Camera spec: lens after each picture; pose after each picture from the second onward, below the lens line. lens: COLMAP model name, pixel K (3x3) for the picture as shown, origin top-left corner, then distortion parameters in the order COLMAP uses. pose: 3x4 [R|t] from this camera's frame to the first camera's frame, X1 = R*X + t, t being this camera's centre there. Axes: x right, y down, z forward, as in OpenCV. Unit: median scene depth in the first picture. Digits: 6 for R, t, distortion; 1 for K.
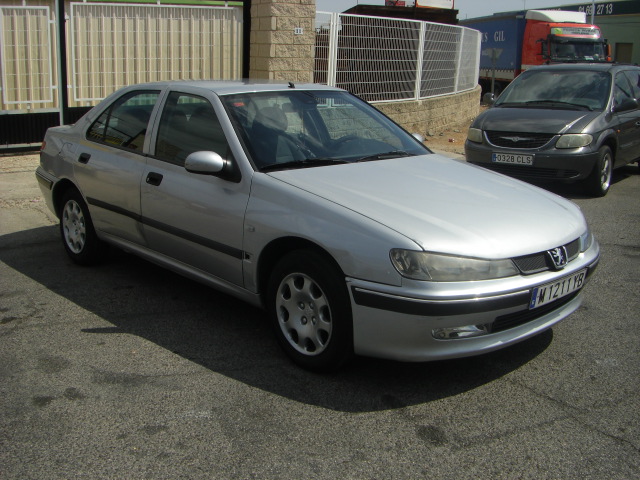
lens RADIAL K [[690.4, 0, 317.6], [0, 690.4, 257.5], [0, 0, 1]] dist [-0.130807, 0.016674]
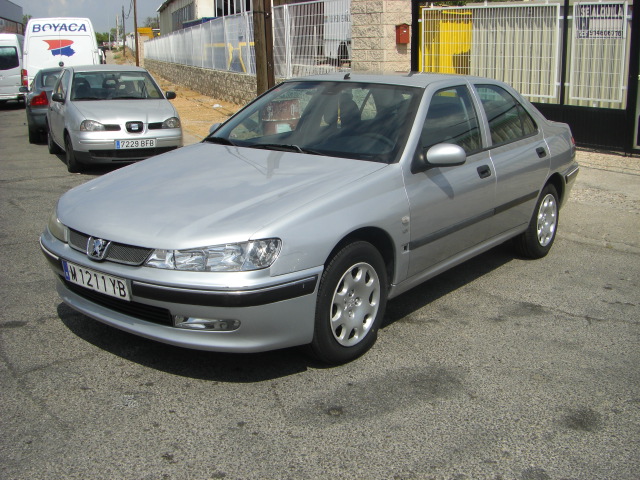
lens RADIAL K [[690.4, 0, 317.6], [0, 690.4, 257.5], [0, 0, 1]] dist [-0.130807, 0.016674]
pose [[0.174621, 0.252634, -0.951674, 1.240368], [-0.262428, 0.943505, 0.202313, -0.246686], [0.949020, 0.214418, 0.231054, 1.004991]]
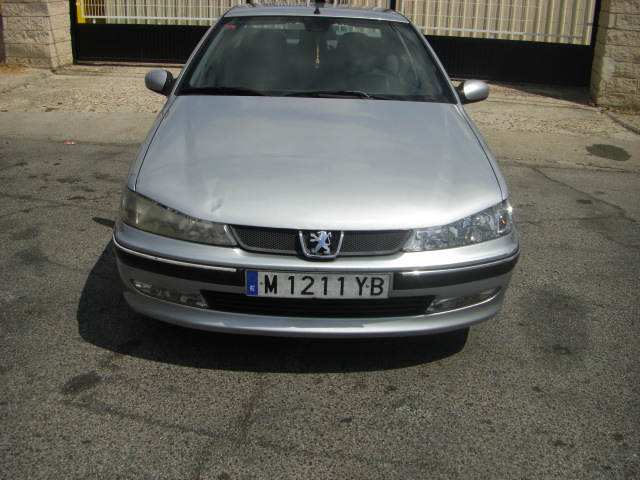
lens RADIAL K [[691.9, 0, 320.0], [0, 691.9, 240.0], [0, 0, 1]] dist [-0.128797, -0.043112]
pose [[0.752249, 0.234568, -0.615710, 0.762735], [-0.194904, 0.971881, 0.132133, -0.096764], [0.629391, 0.020608, 0.776815, 0.386979]]
